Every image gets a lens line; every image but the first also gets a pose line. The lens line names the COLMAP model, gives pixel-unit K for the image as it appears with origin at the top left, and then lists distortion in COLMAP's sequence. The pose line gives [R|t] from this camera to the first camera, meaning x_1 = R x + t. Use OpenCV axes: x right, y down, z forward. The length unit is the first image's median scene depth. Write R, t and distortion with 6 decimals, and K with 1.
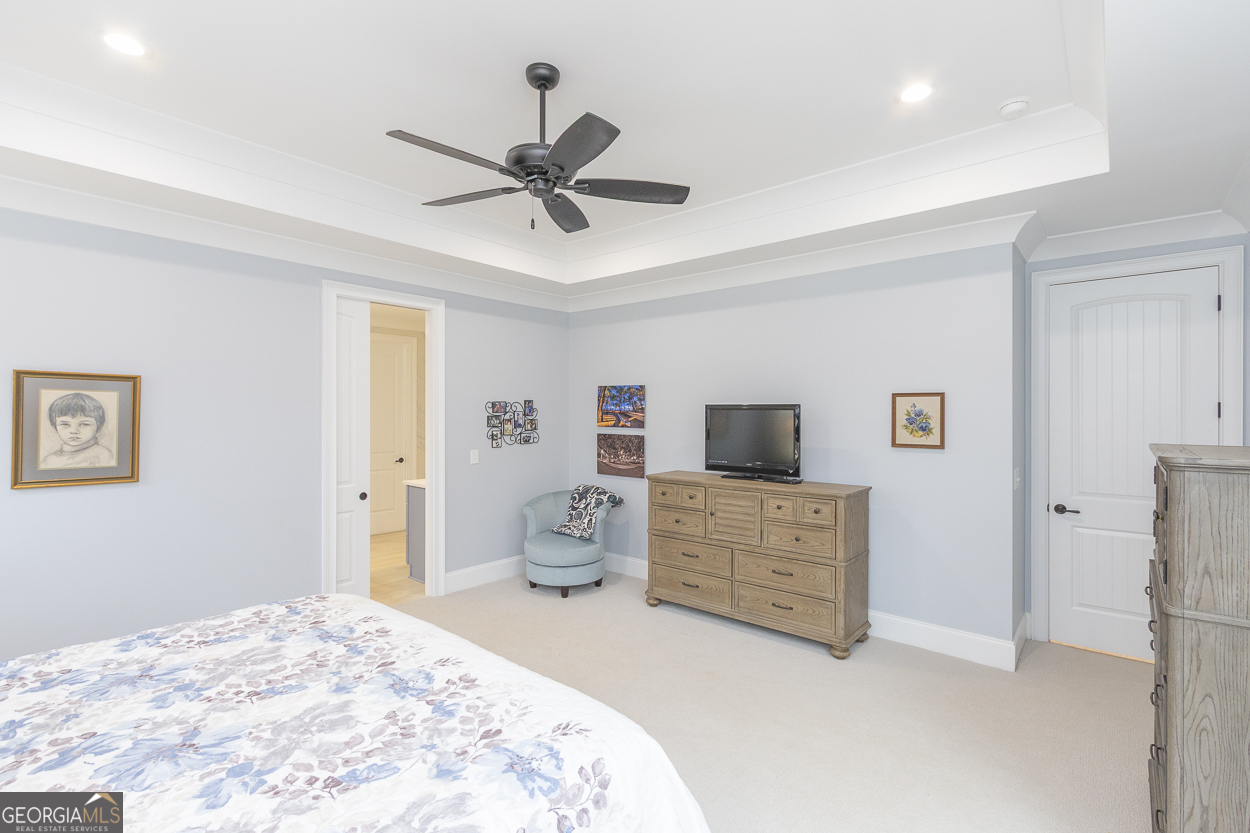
lens RADIAL K [[572.8, 0, 631.7], [0, 572.8, 413.5], [0, 0, 1]] dist [0.009059, -0.005950]
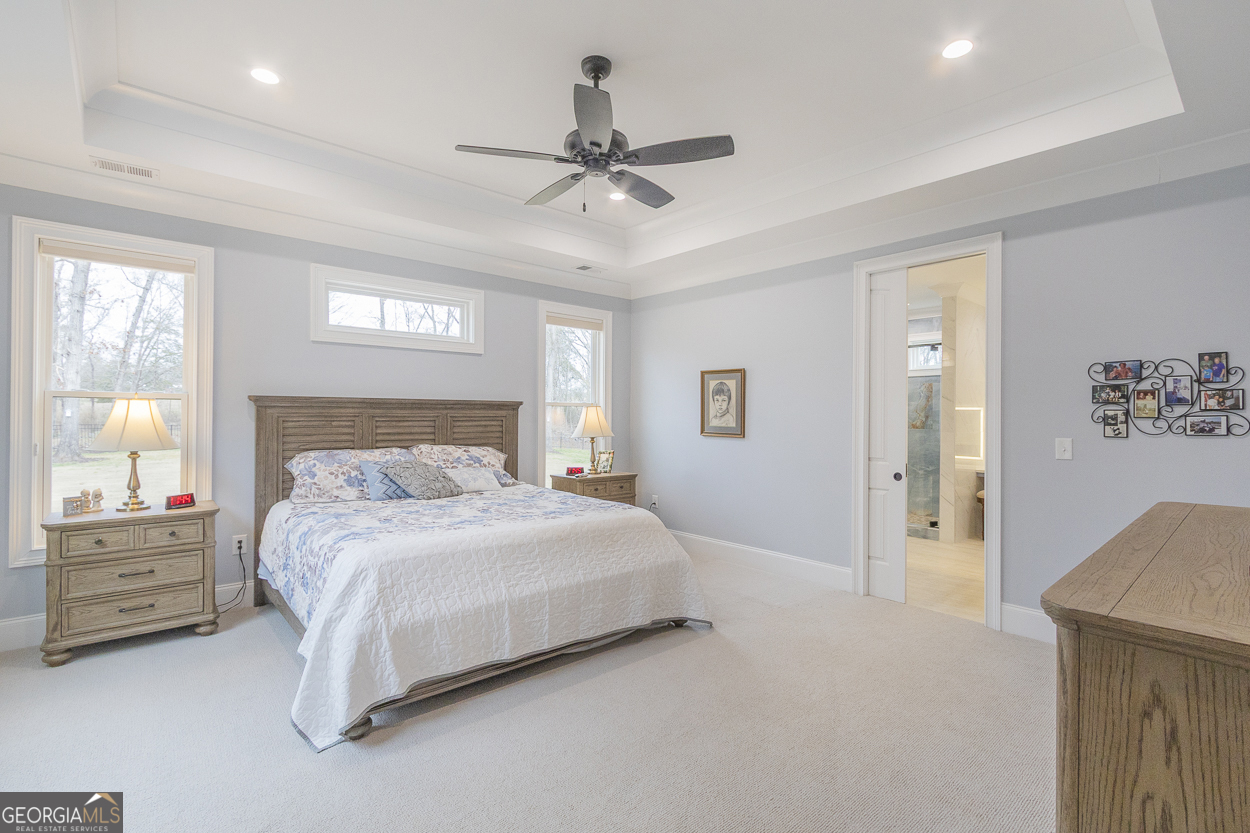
lens RADIAL K [[572.8, 0, 631.7], [0, 572.8, 413.5], [0, 0, 1]] dist [0.009059, -0.005950]
pose [[-0.138570, -0.002134, -0.990350, 0.448577], [-0.002489, 0.999995, -0.001807, 0.037483], [0.990349, 0.002215, -0.138575, 0.597807]]
